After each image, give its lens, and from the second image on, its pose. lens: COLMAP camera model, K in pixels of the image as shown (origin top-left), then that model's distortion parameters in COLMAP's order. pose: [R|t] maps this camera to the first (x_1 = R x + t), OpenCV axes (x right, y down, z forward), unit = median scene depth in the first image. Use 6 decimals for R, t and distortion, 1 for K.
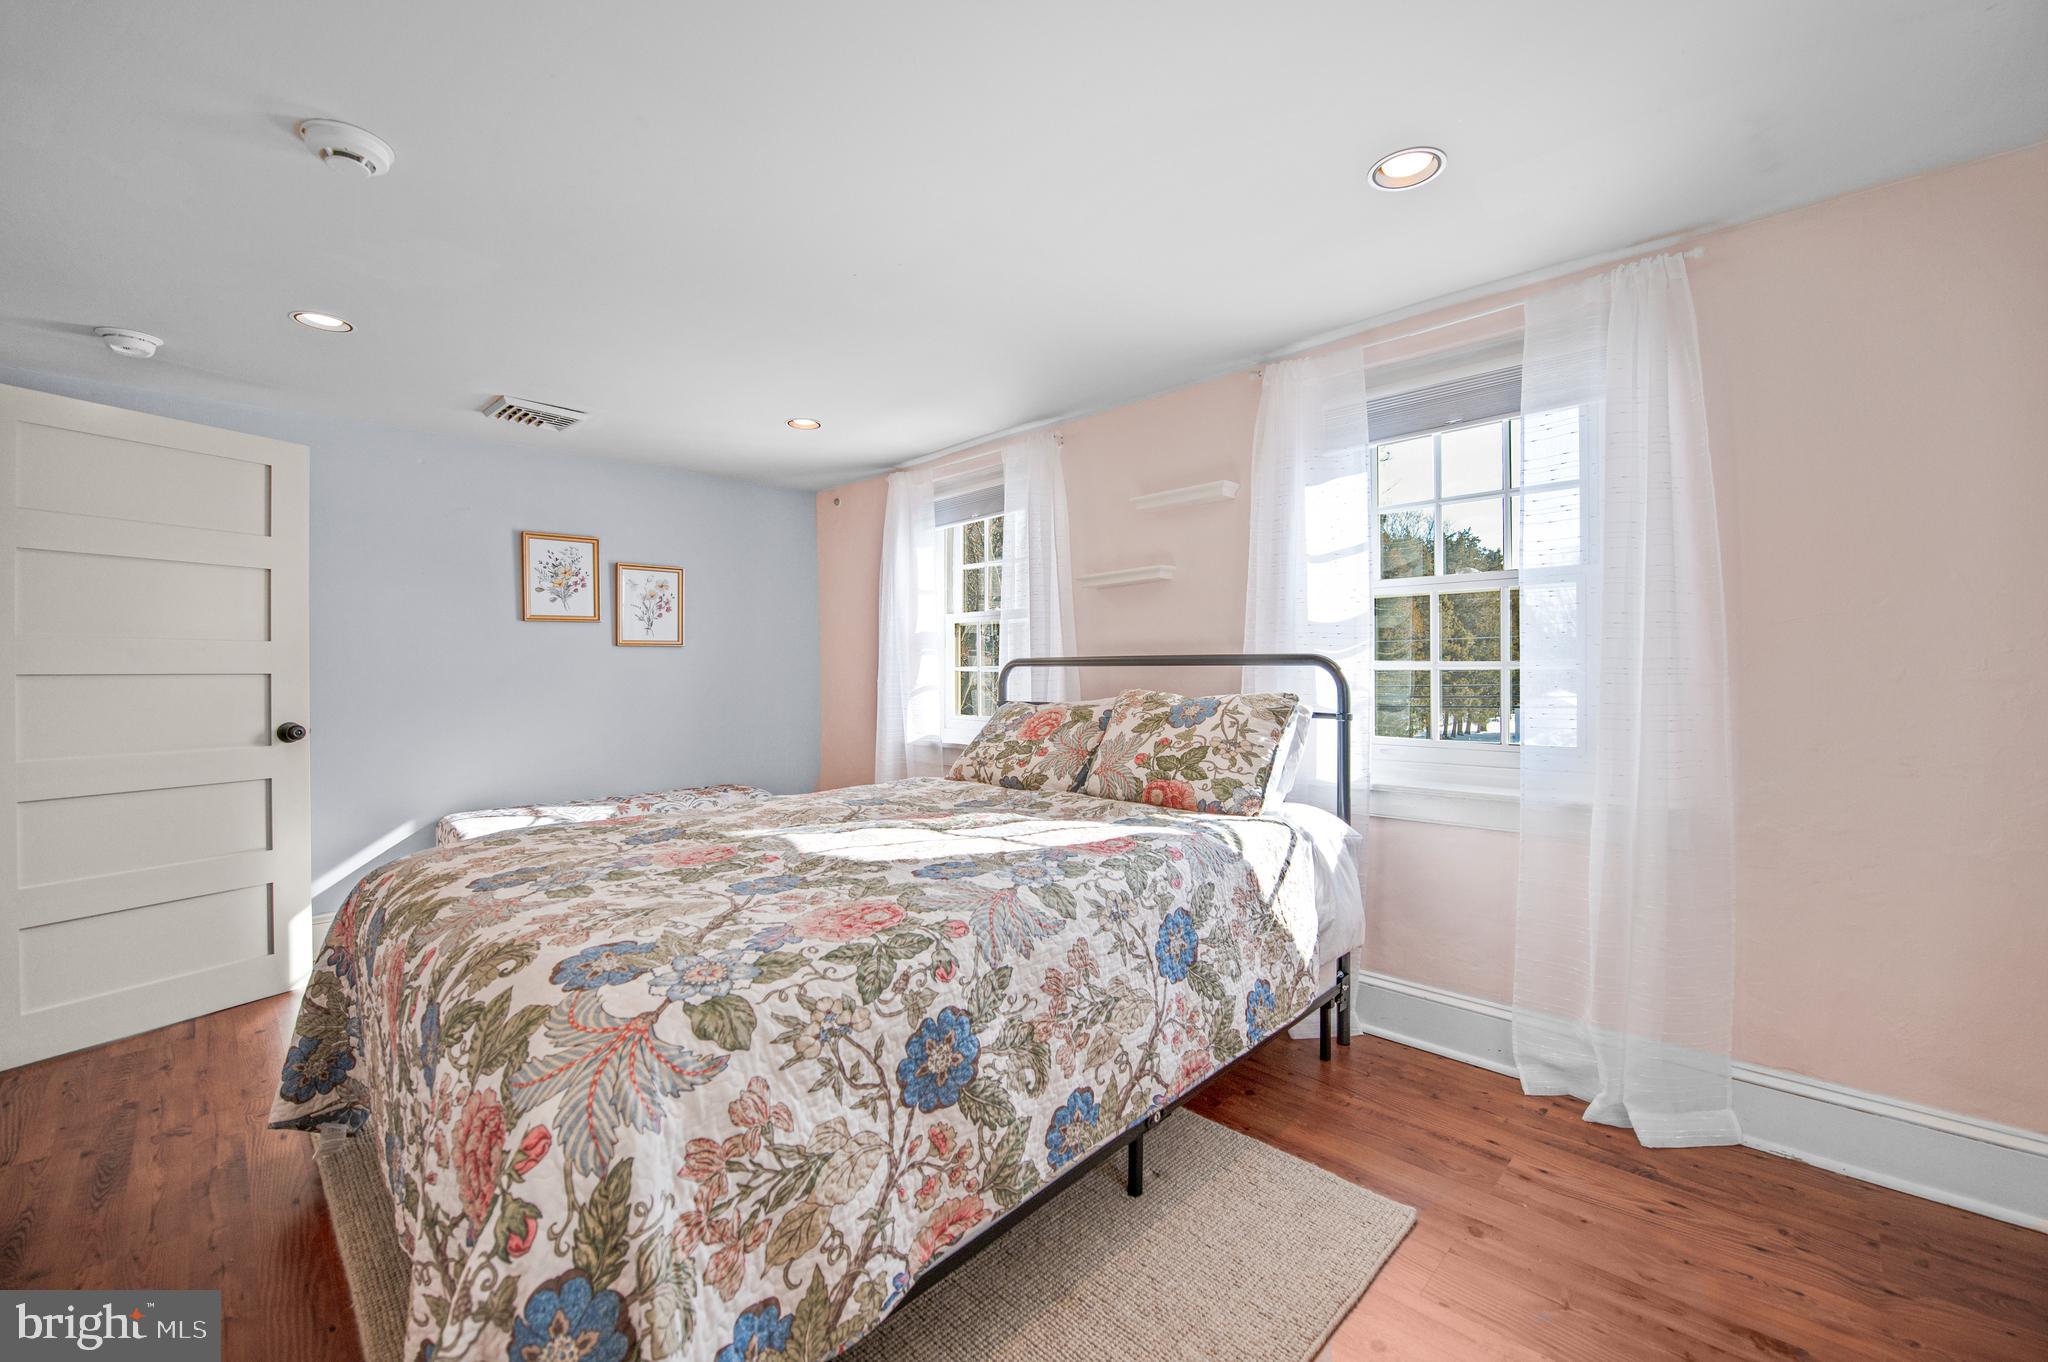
lens RADIAL K [[830.2, 0, 1025.4], [0, 830.2, 683.2], [0, 0, 1]] dist [-0.012068, -0.002943]
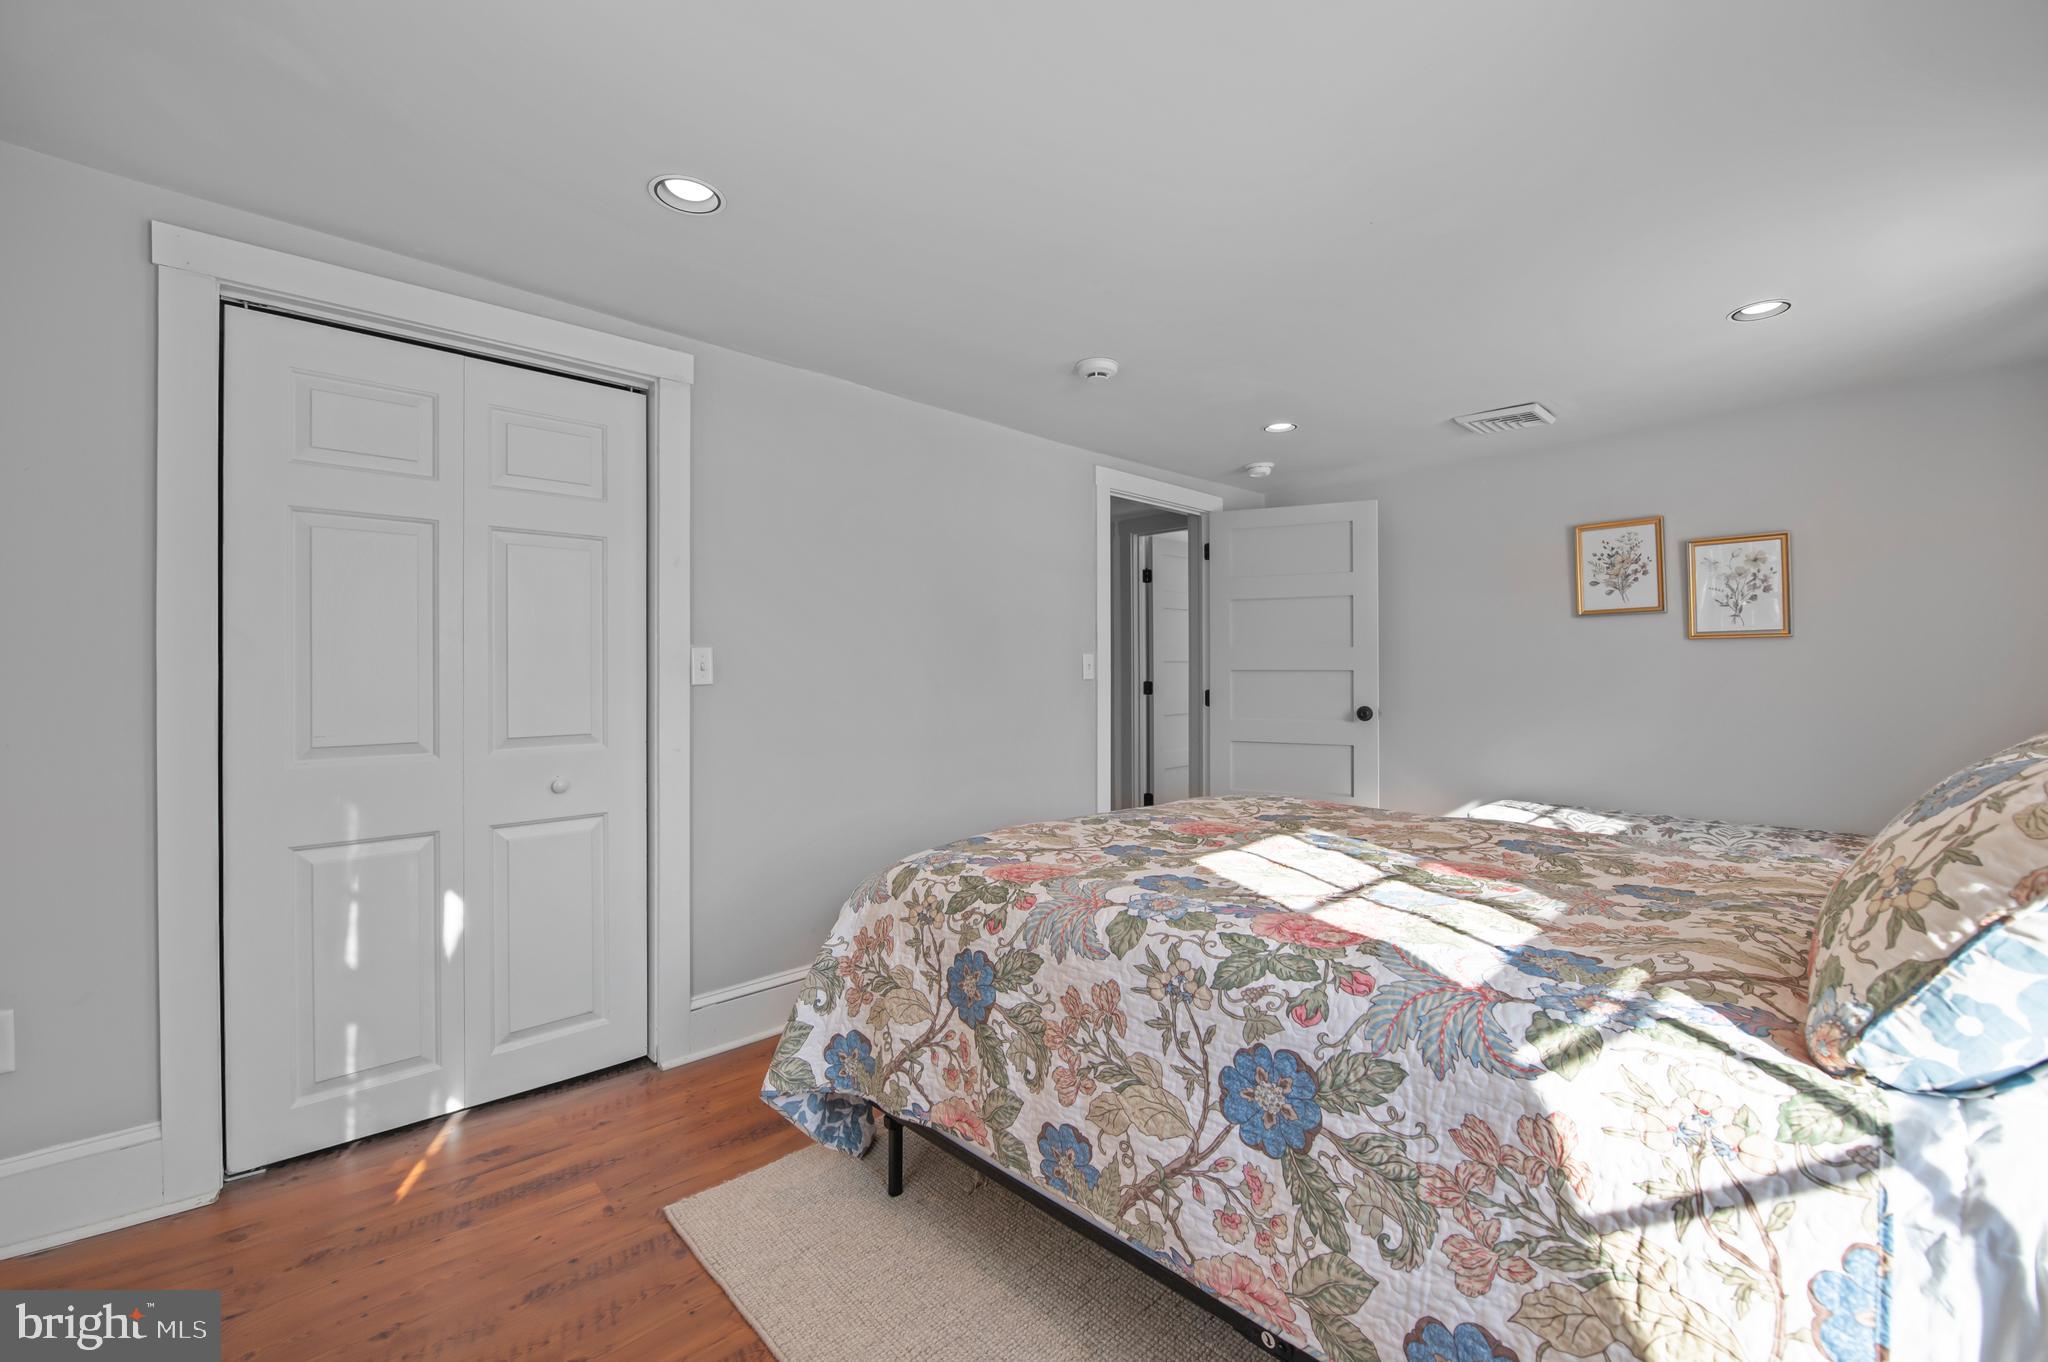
lens RADIAL K [[830.2, 0, 1025.3], [0, 830.2, 662.8], [0, 0, 1]] dist [-0.012068, -0.002943]
pose [[-0.035633, -0.000667, -0.999365, 0.890738], [-0.013329, 0.999911, -0.000192, -0.028769], [0.999276, 0.013314, -0.035638, 0.869593]]
